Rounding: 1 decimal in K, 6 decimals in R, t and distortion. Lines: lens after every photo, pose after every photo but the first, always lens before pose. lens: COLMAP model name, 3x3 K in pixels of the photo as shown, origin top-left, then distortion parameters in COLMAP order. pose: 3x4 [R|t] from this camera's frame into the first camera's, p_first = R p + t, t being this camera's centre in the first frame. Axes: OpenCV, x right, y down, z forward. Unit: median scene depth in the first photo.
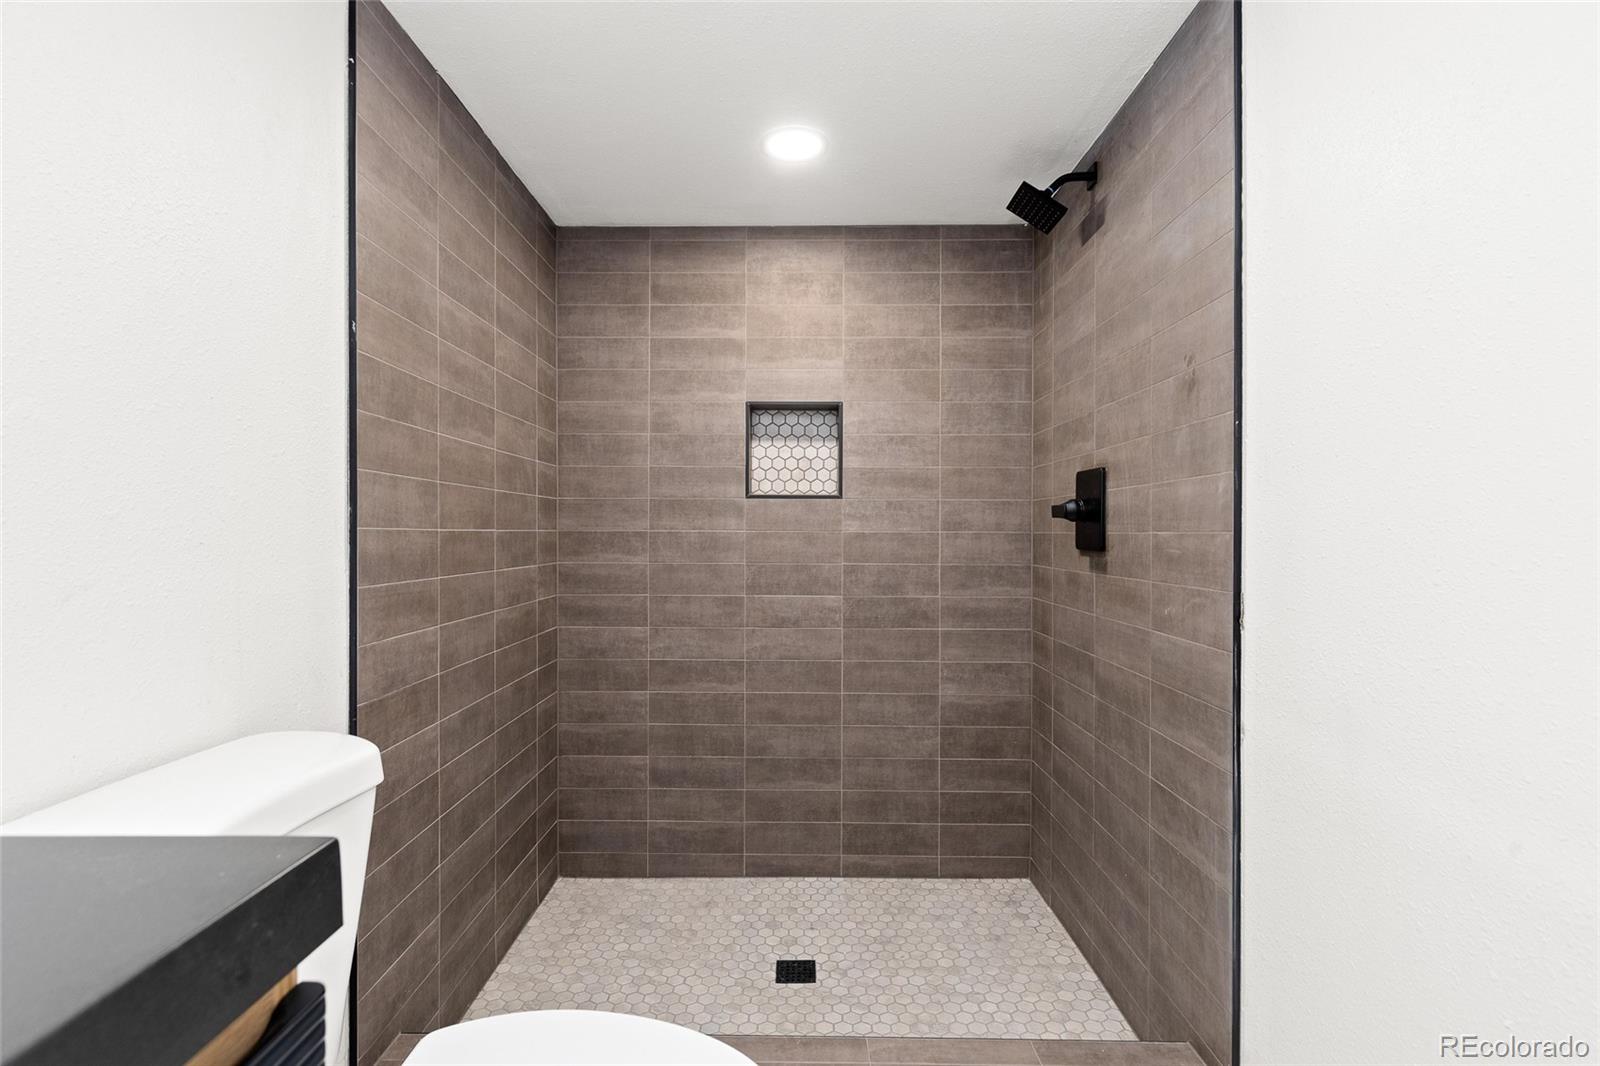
lens RADIAL K [[760.0, 0, 801.1], [0, 760.0, 532.2], [0, 0, 1]] dist [0.002032, -0.000461]
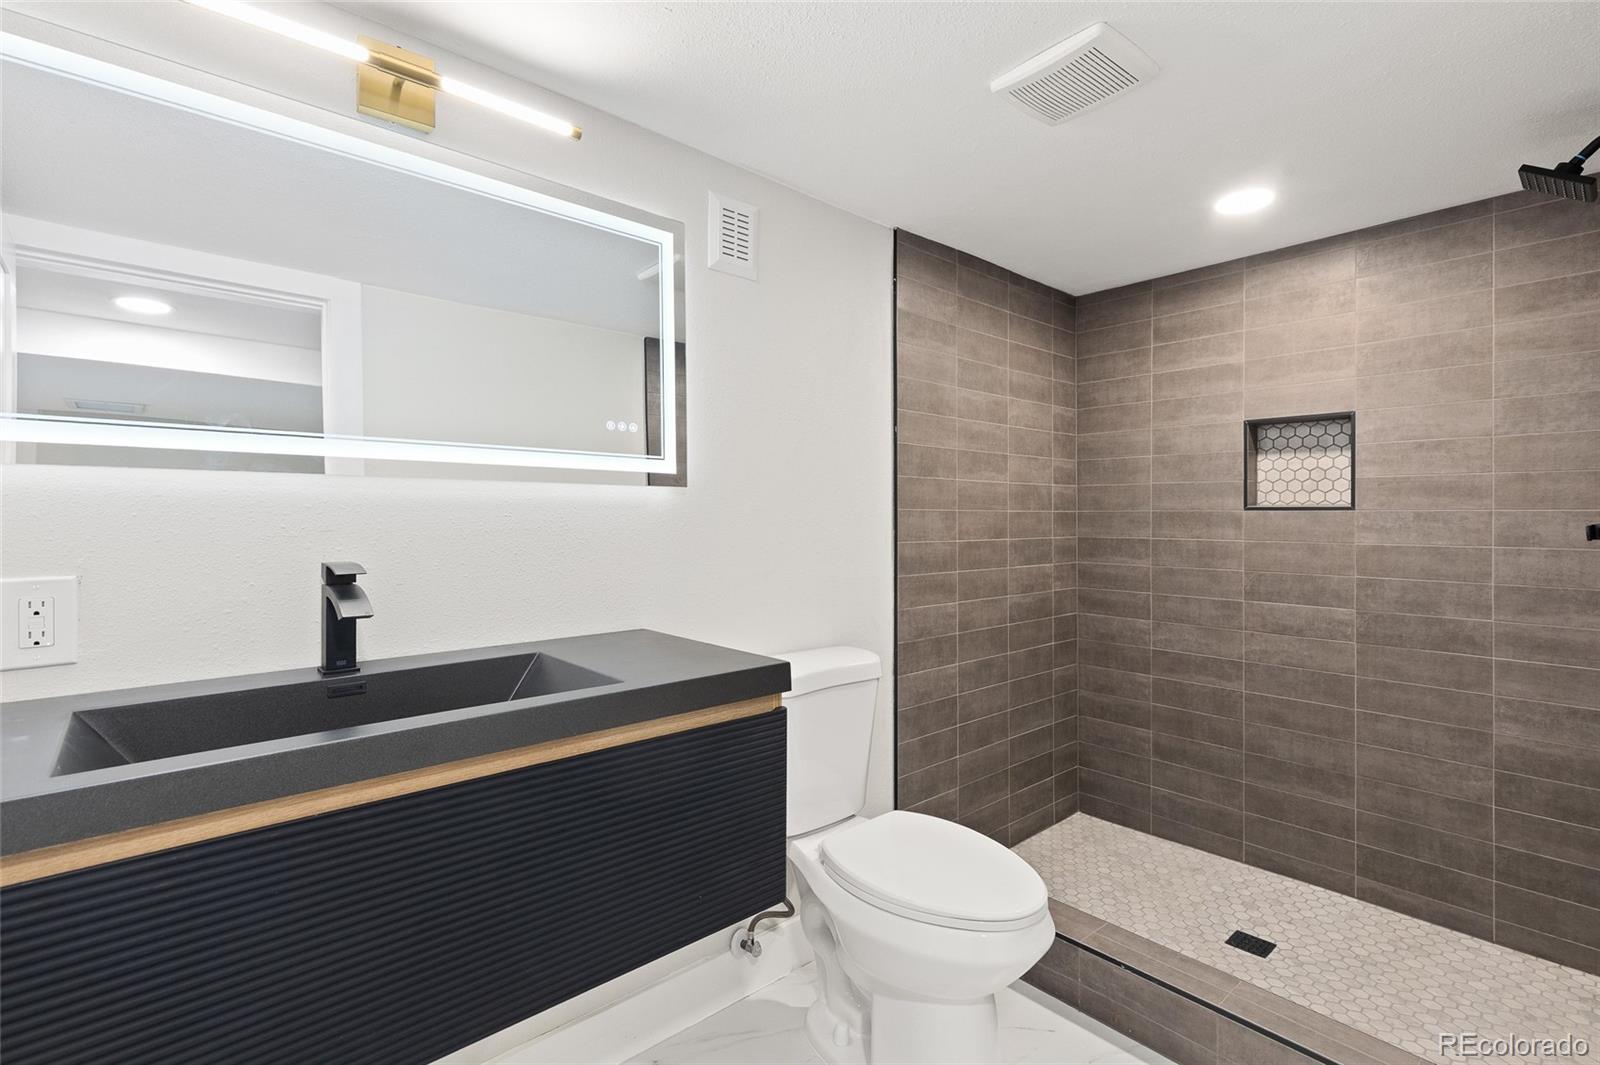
lens RADIAL K [[733.3, 0, 797.2], [0, 733.3, 524.2], [0, 0, 1]] dist [0.016428, -0.001828]
pose [[0.670483, 0.006302, -0.741898, 0.279353], [-0.001720, 0.999974, 0.006939, -0.031544], [0.741923, -0.003376, 0.670477, -0.168778]]
